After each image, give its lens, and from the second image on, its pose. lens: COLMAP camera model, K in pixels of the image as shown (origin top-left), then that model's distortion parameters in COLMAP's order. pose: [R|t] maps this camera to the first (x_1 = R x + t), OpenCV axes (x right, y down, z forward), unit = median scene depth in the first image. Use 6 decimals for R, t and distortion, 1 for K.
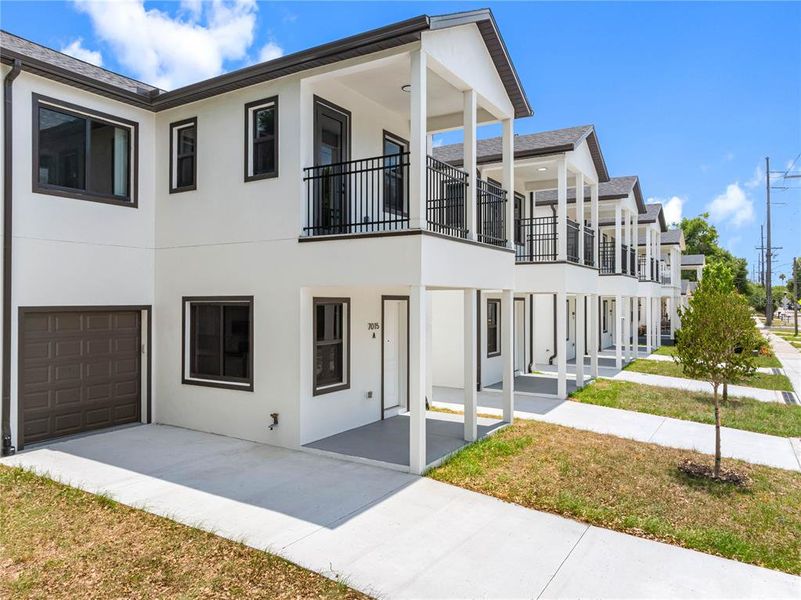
lens RADIAL K [[591.6, 0, 399.0], [0, 591.6, 301.3], [0, 0, 1]] dist [0.015137, 0.002740]
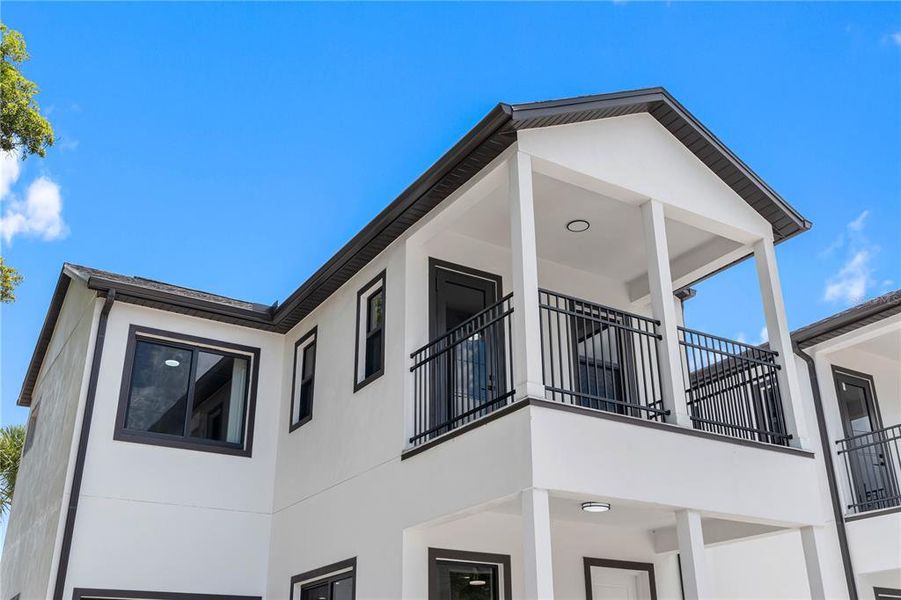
lens RADIAL K [[922.7, 0, 451.9], [0, 922.7, 305.1], [0, 0, 1]] dist [0.026907, 0.000000]
pose [[0.885566, -0.193102, -0.422474, 0.320666], [0.004637, 0.913128, -0.407647, 0.148680], [0.464490, 0.359039, 0.809531, 0.125016]]
